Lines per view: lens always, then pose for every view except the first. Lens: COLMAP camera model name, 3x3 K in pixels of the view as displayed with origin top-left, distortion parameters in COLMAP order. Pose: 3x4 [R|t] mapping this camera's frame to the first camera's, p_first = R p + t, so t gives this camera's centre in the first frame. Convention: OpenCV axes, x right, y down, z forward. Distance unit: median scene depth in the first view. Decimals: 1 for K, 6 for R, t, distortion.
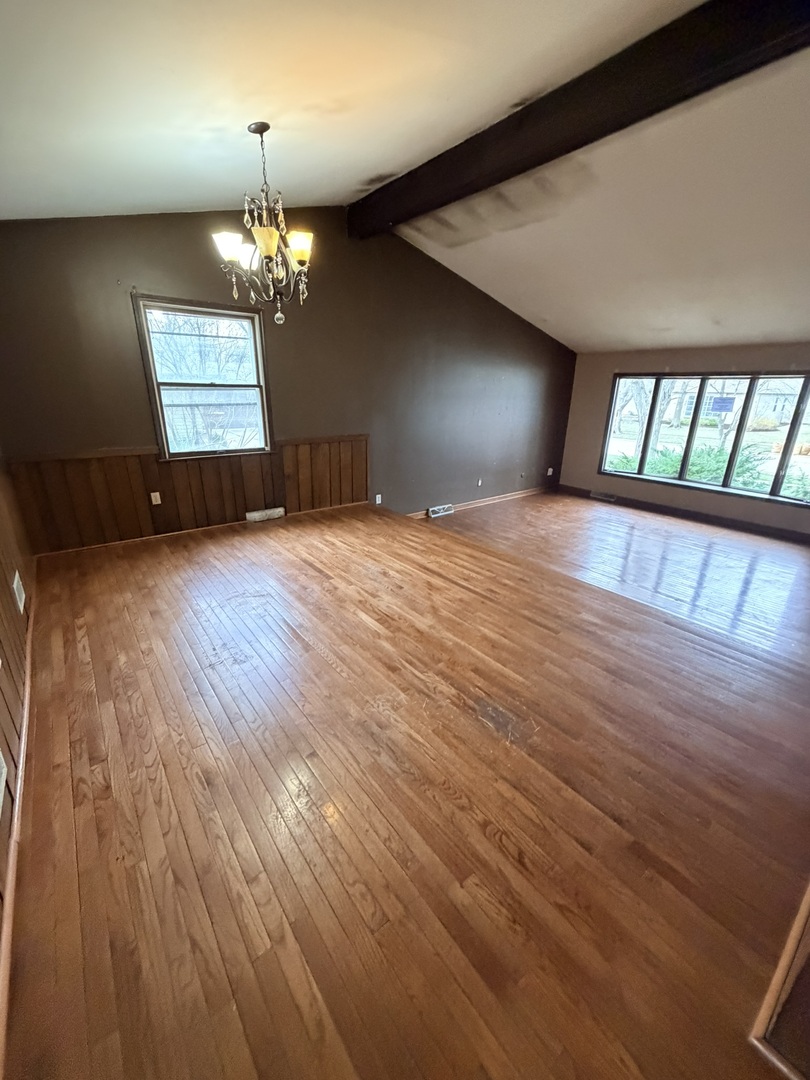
lens RADIAL K [[429.1, 0, 405.0], [0, 429.1, 535.5], [0, 0, 1]] dist [-0.000176, 0.000077]
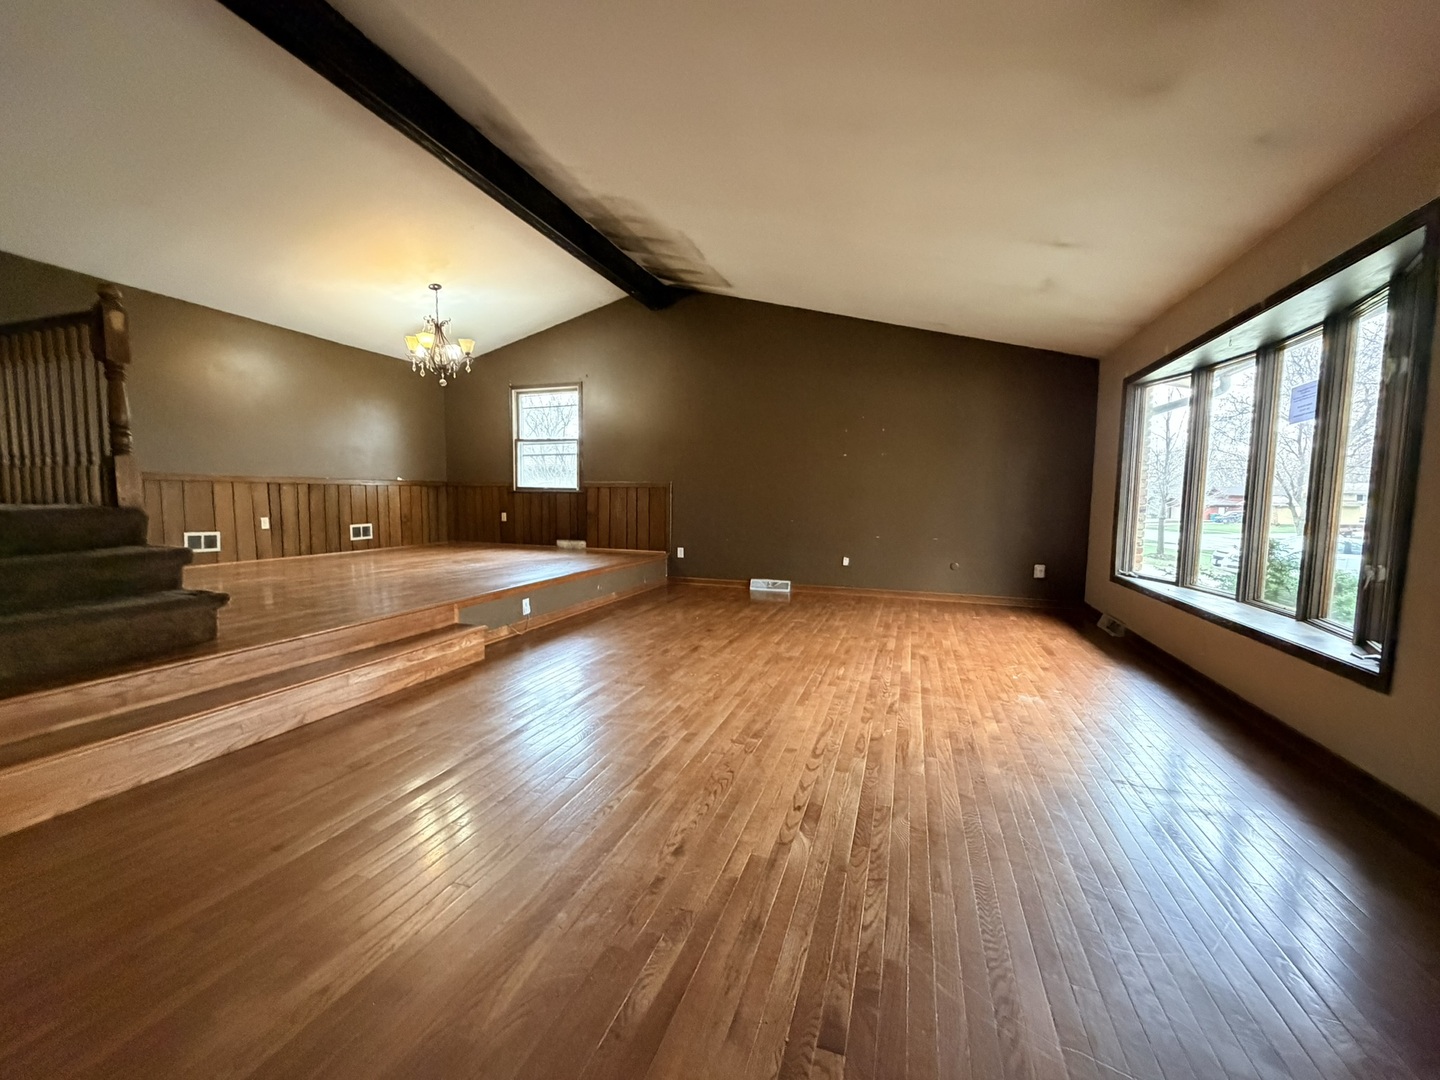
lens RADIAL K [[572.1, 0, 718.1], [0, 572.1, 549.9], [0, 0, 1]] dist [-0.000176, 0.000077]
pose [[0.553174, 0.053245, -0.831362, 1.229618], [-0.278875, 0.952213, -0.124574, 0.049203], [0.785001, 0.300757, 0.541589, 0.492718]]
